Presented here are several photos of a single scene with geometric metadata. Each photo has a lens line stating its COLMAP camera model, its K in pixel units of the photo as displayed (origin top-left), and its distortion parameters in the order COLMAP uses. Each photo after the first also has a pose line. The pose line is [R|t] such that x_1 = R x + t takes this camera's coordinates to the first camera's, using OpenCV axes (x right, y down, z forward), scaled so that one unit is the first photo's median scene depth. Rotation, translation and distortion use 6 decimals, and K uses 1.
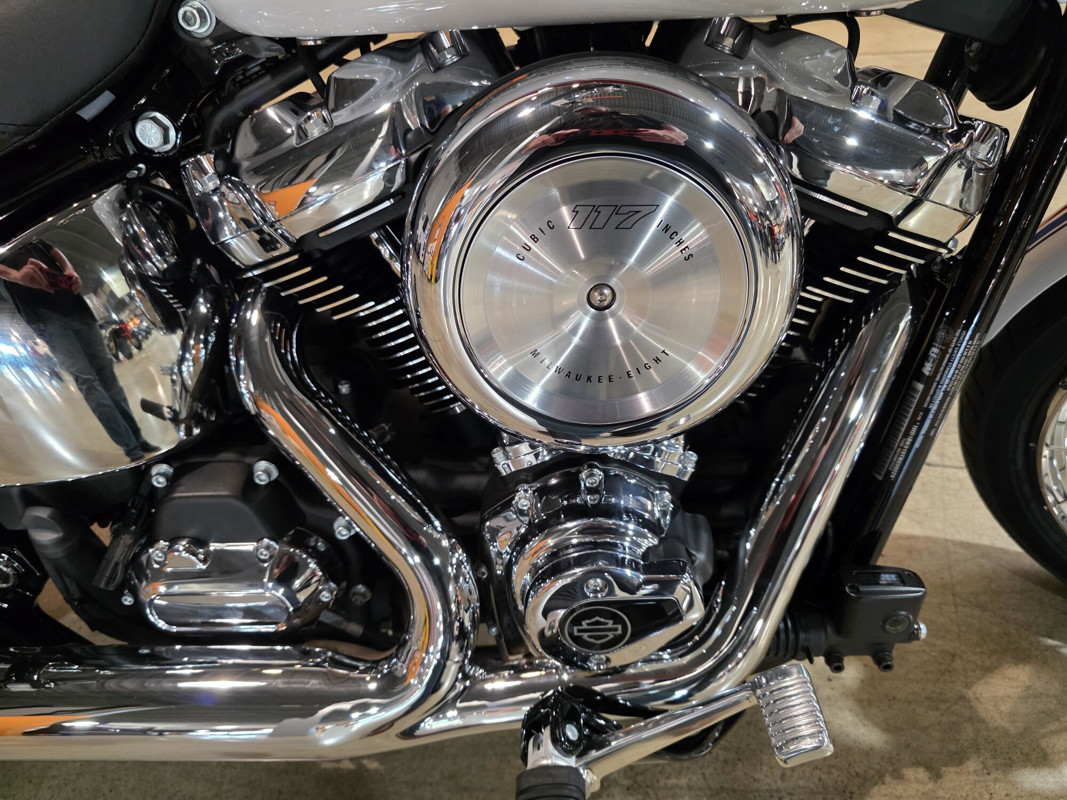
lens RADIAL K [[757.2, 0, 533.5], [0, 757.2, 400.0], [0, 0, 1]] dist [0.010552, 0.001364]
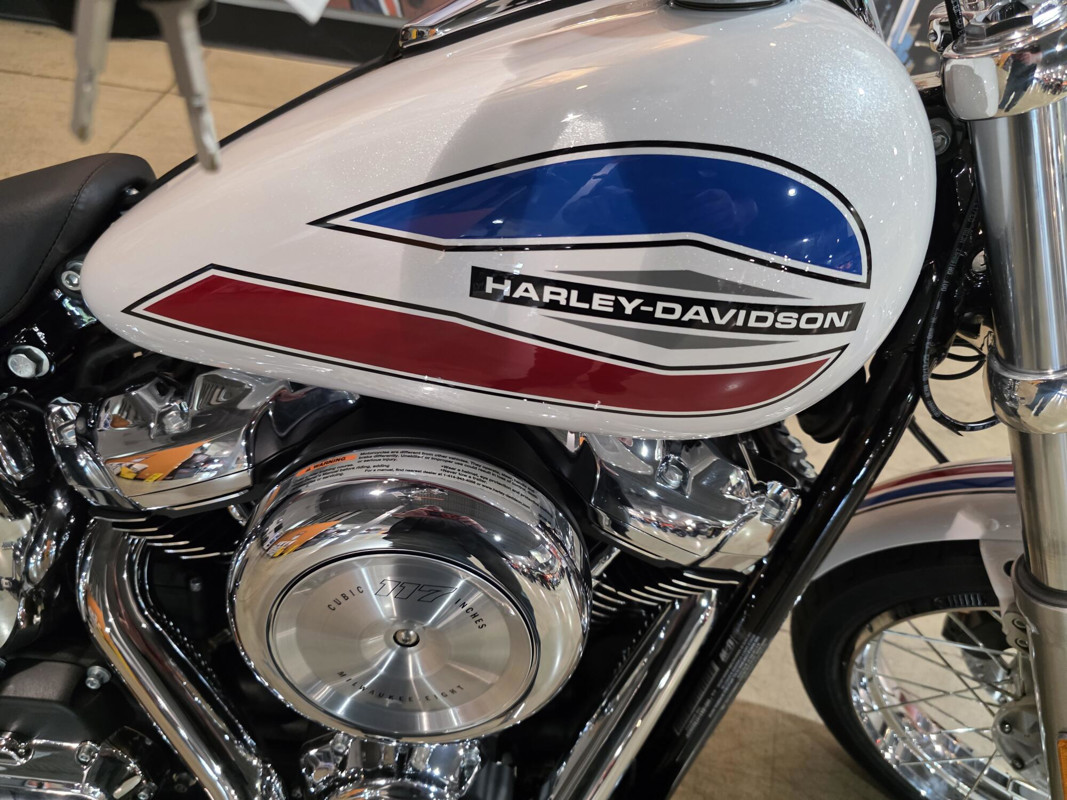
lens RADIAL K [[762.7, 0, 533.9], [0, 762.7, 416.3], [0, 0, 1]] dist [0.006326, -0.002049]
pose [[0.986263, 0.137760, 0.091143, 0.088077], [-0.137241, 0.990465, -0.011962, -0.325495], [-0.091922, -0.000711, 0.995766, -0.091962]]
